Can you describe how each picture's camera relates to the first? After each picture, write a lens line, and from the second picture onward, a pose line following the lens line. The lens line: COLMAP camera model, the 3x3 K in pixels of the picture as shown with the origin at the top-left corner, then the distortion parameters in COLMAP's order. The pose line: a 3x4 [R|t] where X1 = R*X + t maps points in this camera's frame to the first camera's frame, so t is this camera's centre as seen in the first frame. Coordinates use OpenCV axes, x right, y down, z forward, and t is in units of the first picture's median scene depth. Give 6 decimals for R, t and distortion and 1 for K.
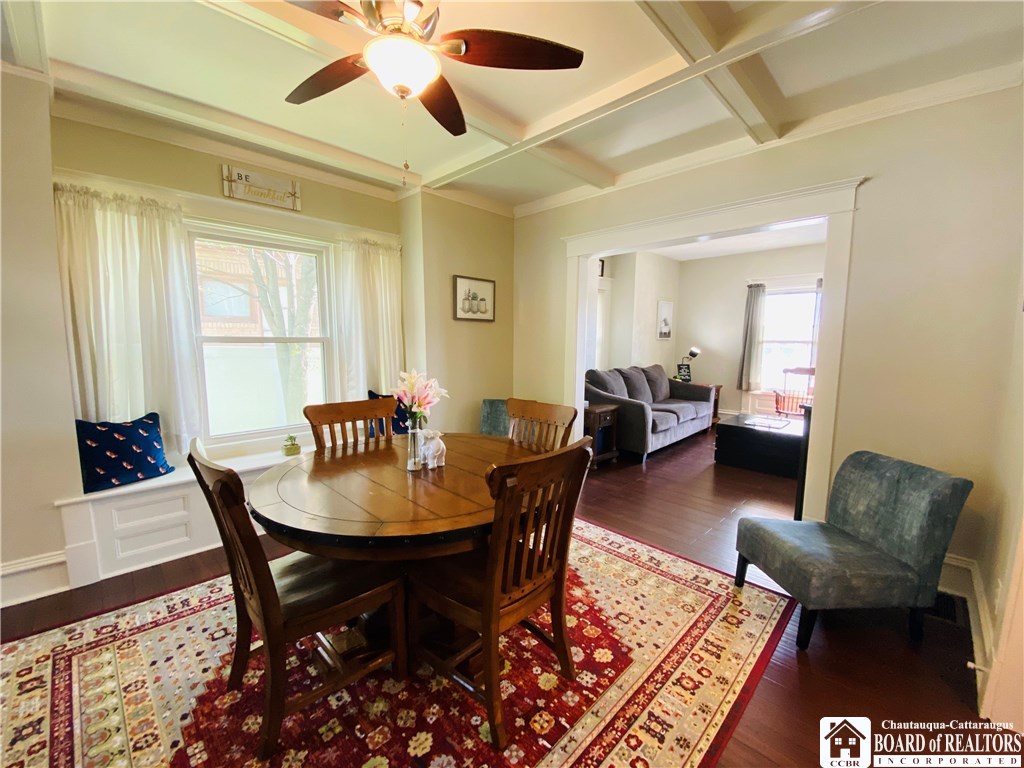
lens RADIAL K [[410.5, 0, 512.0], [0, 410.5, 384.0], [0, 0, 1]] dist [-0.000751, -0.000142]
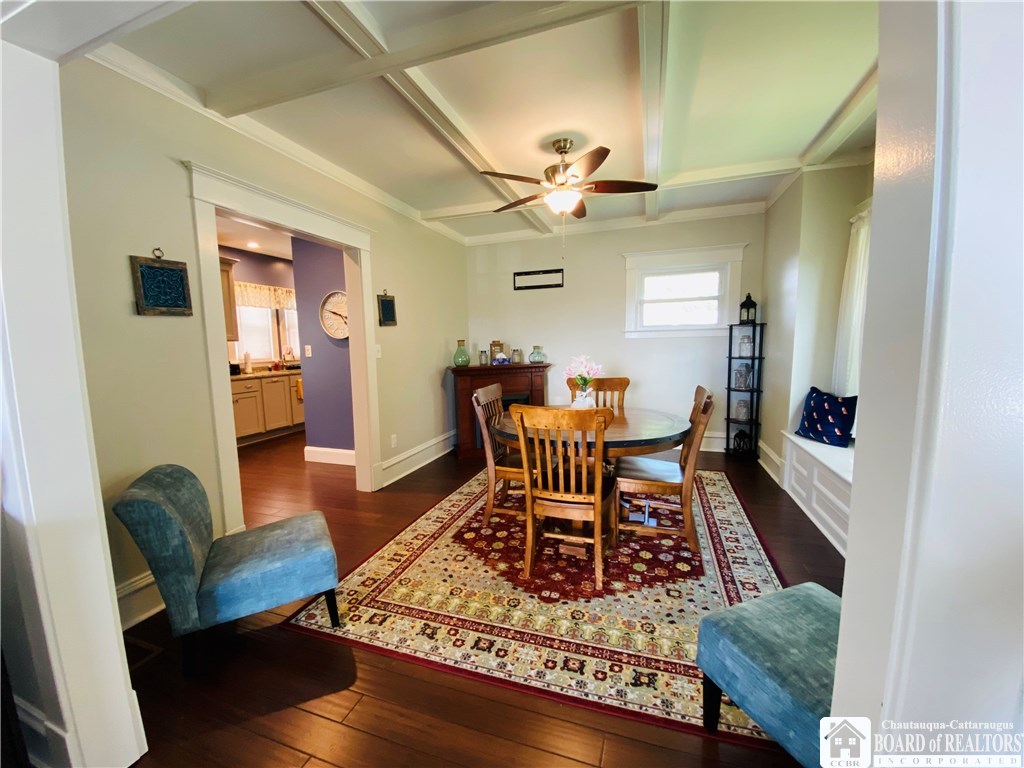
lens RADIAL K [[410.5, 0, 512.0], [0, 410.5, 384.0], [0, 0, 1]] dist [-0.000751, -0.000142]
pose [[-0.896115, 0.056558, -0.440203, 0.640200], [-0.036997, 0.978876, 0.201082, -0.204999], [0.442276, 0.196479, -0.875093, 2.027437]]
